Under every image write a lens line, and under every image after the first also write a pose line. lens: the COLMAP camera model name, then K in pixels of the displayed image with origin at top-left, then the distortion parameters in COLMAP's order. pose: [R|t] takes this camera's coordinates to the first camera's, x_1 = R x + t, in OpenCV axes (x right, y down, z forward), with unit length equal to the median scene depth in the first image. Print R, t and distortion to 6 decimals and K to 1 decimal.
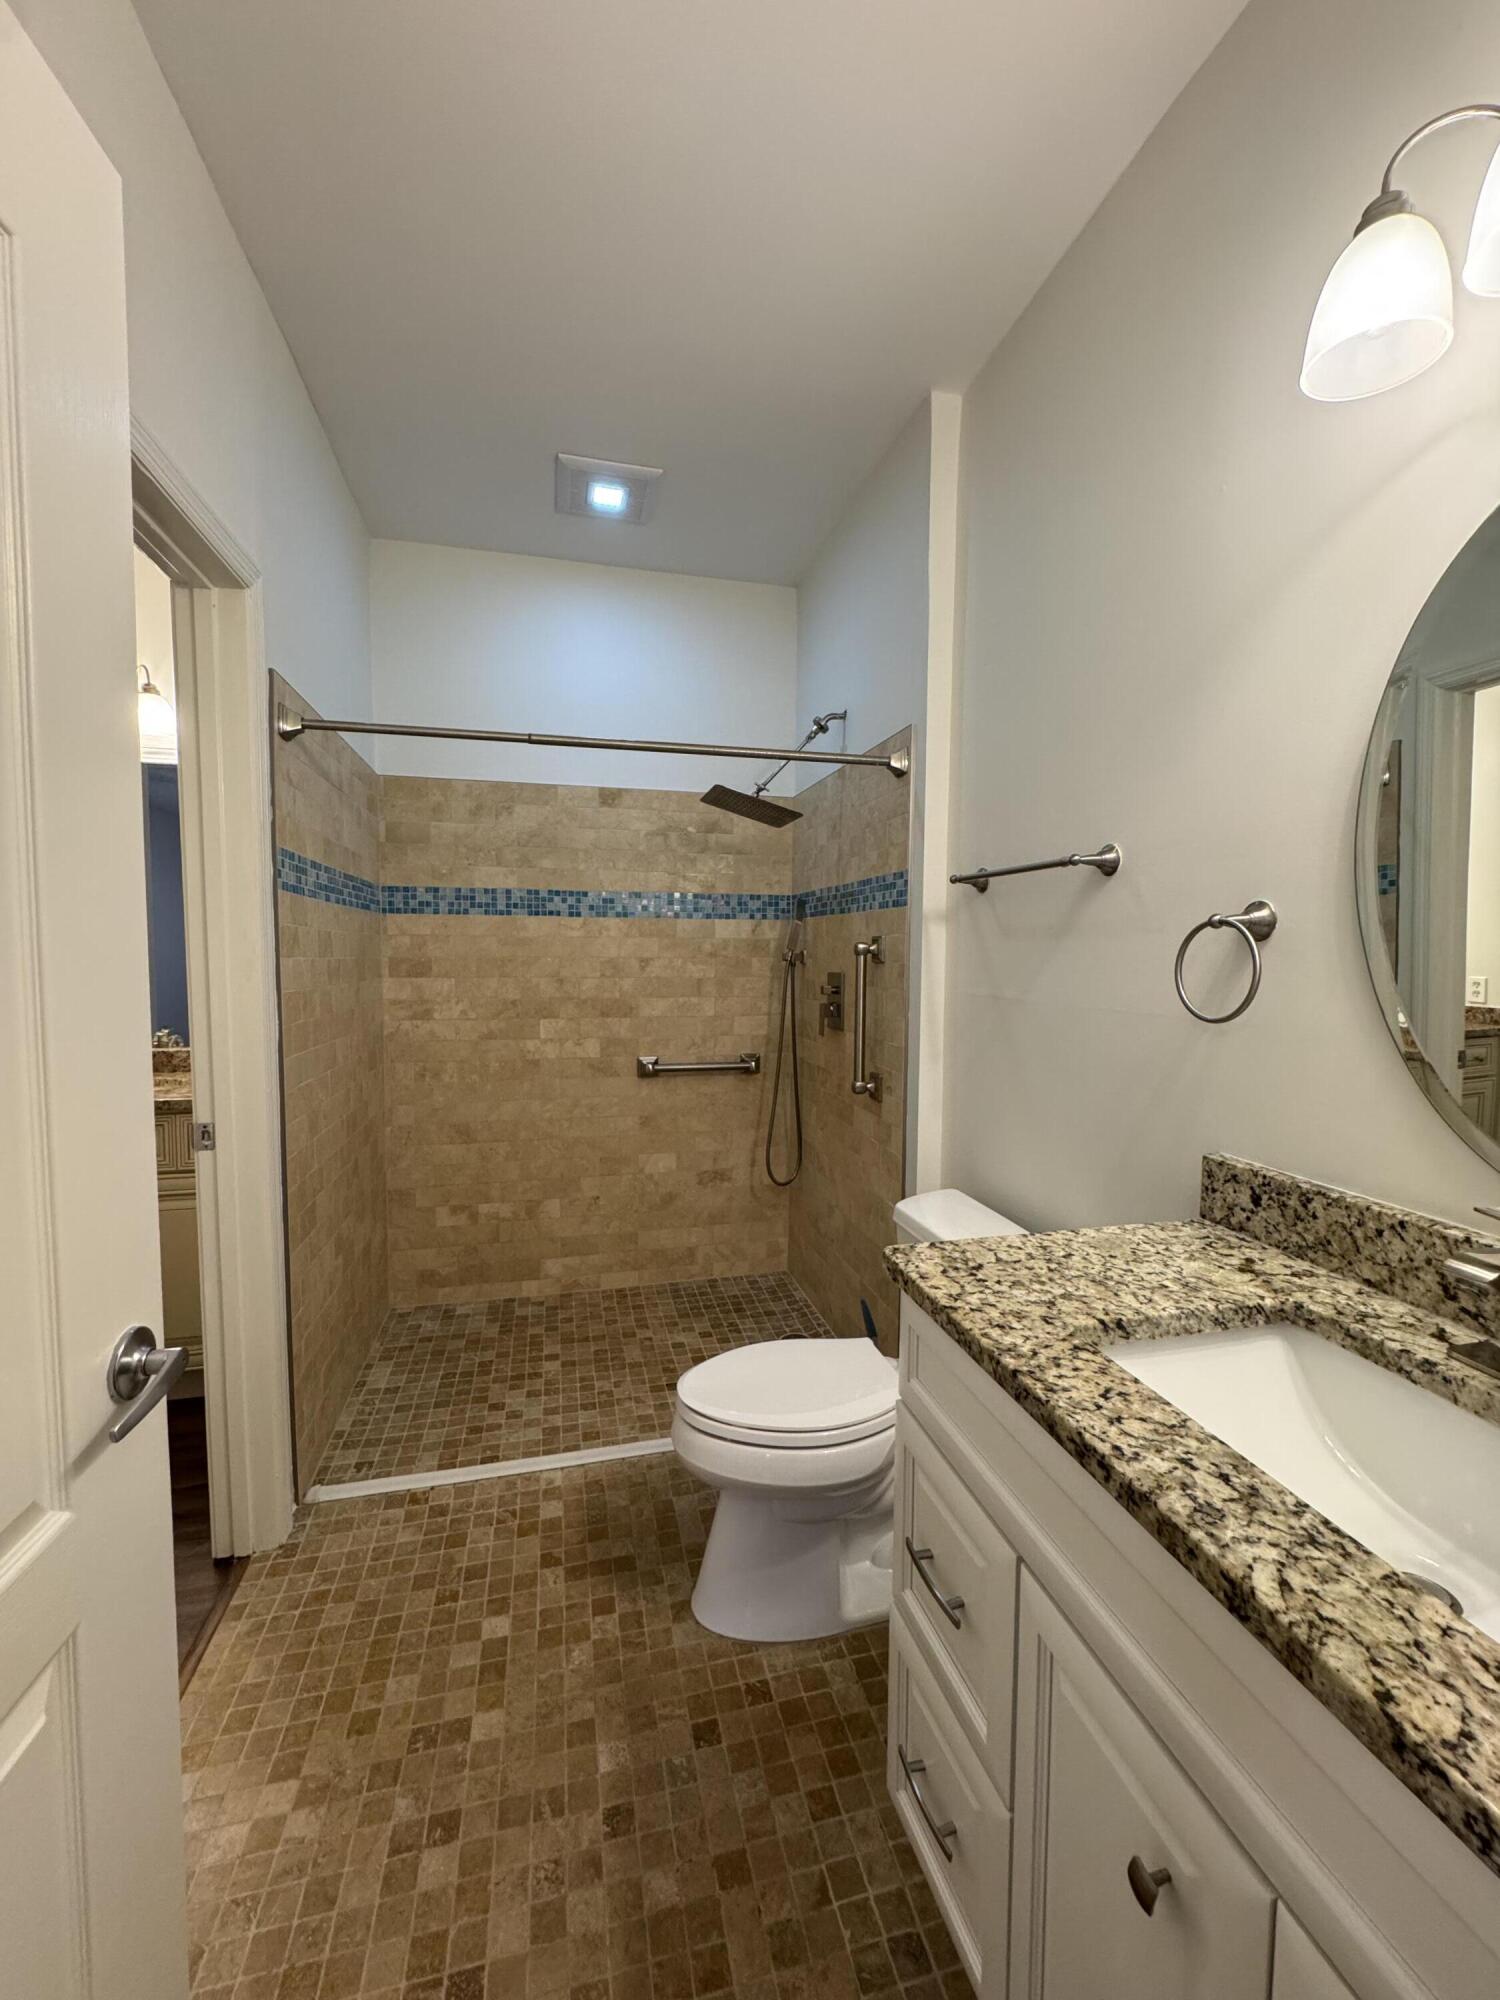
lens RADIAL K [[800.4, 0, 753.6], [0, 800.4, 997.5], [0, 0, 1]] dist [-0.003717, 0.000470]
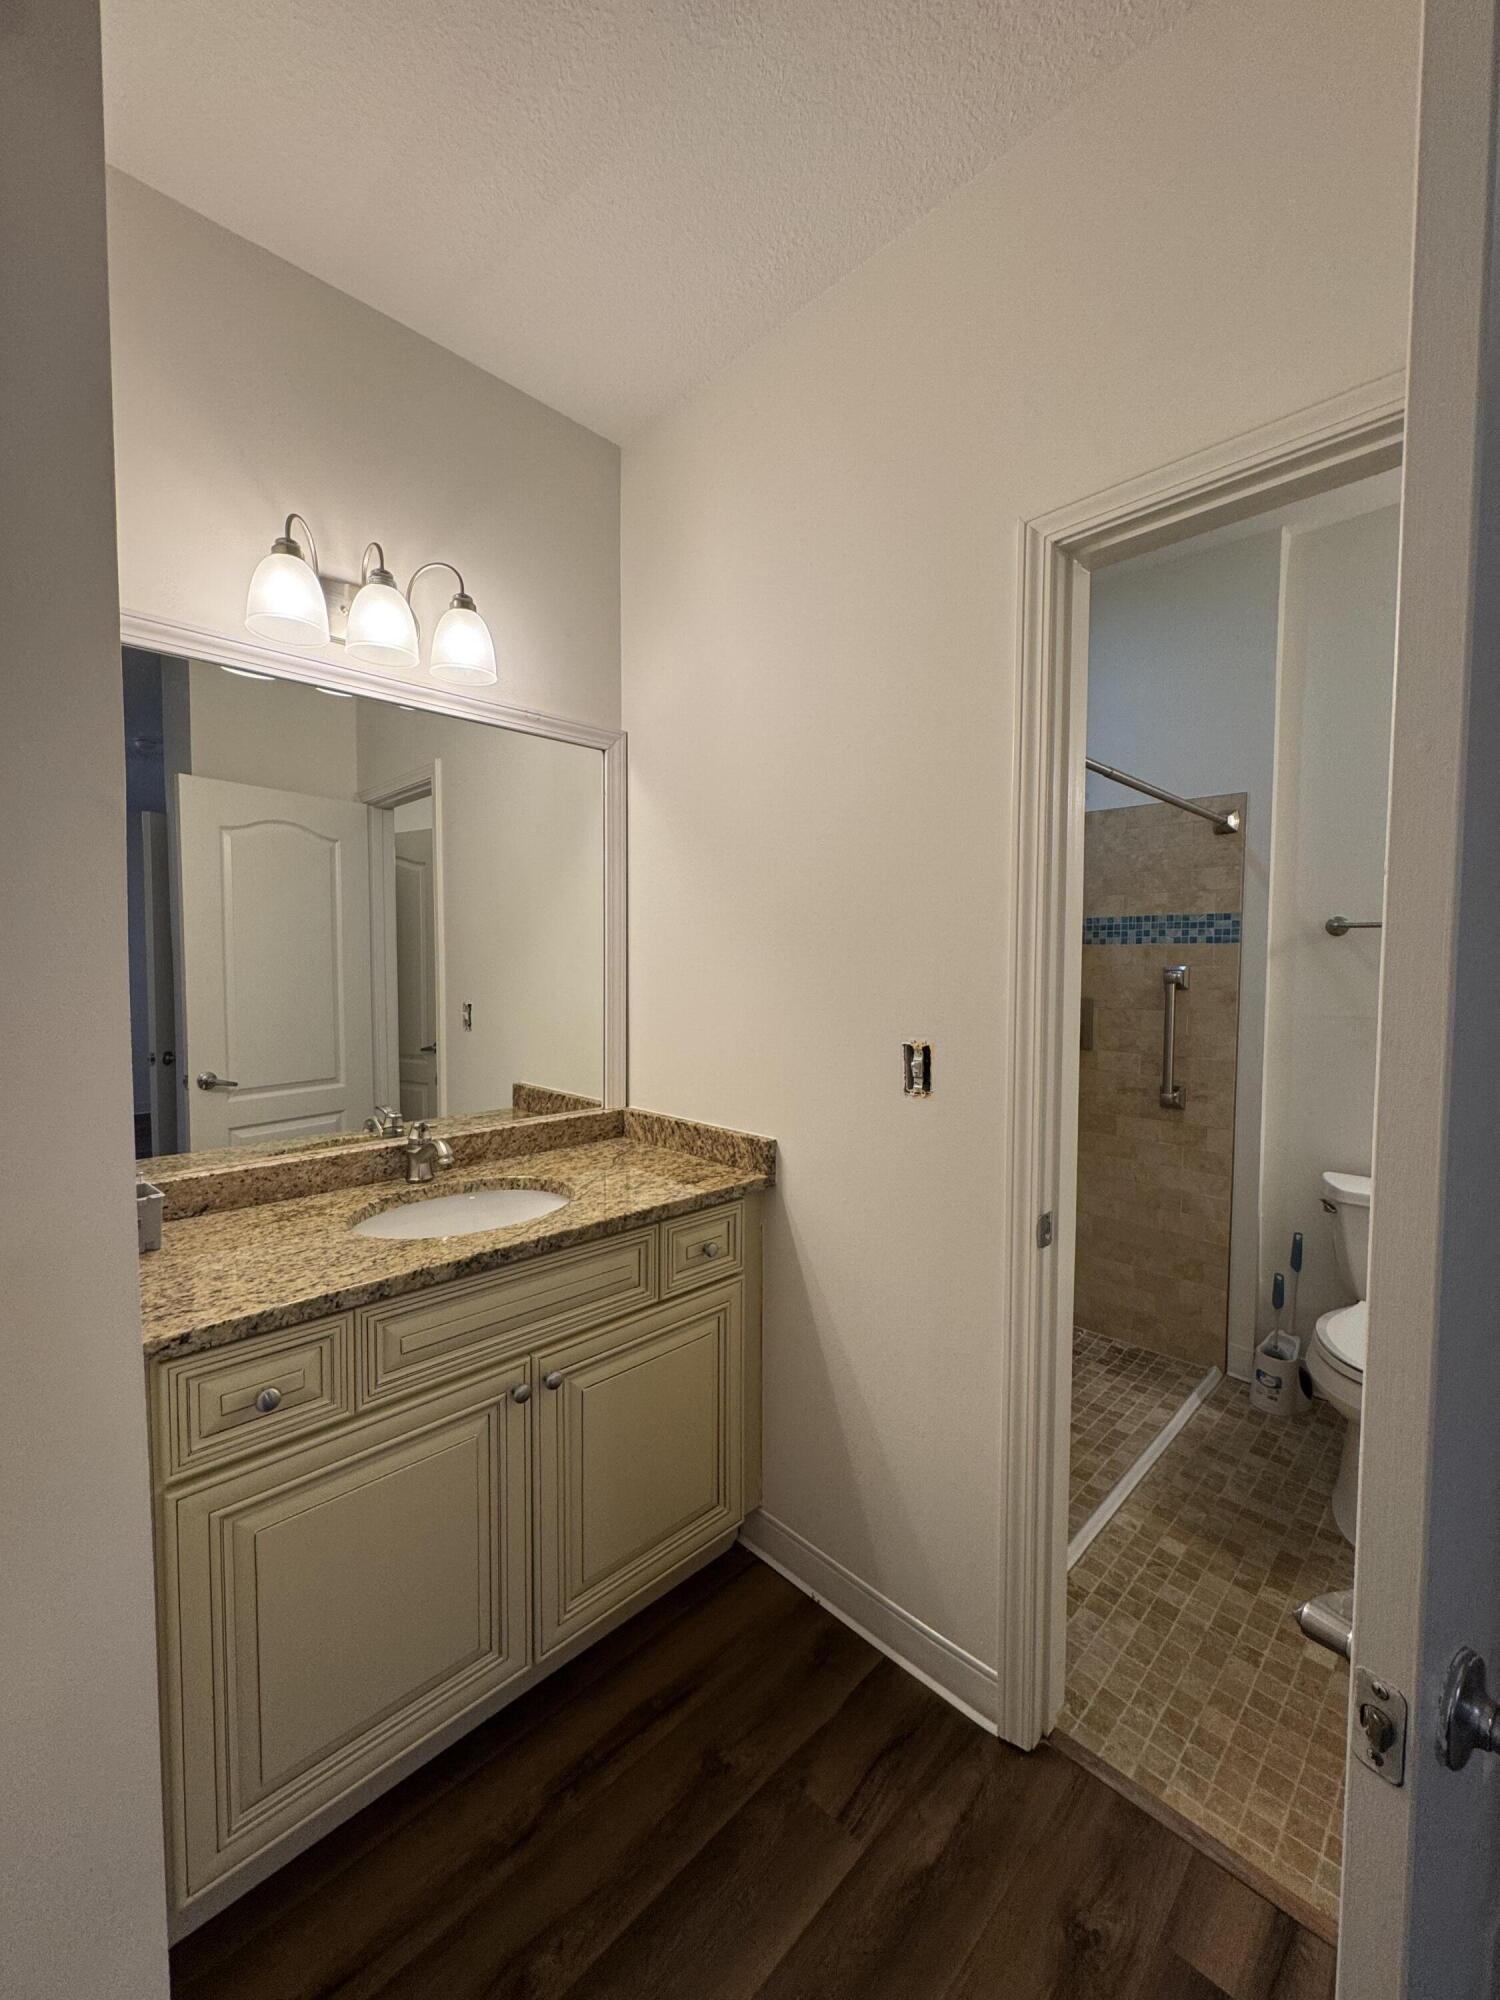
lens RADIAL K [[800.4, 0, 753.6], [0, 800.4, 997.5], [0, 0, 1]] dist [-0.003717, 0.000470]
pose [[0.857161, -0.025290, 0.514427, -0.904570], [0.030186, 0.999544, -0.001158, -0.046197], [-0.514163, 0.016521, 0.857534, 0.302019]]
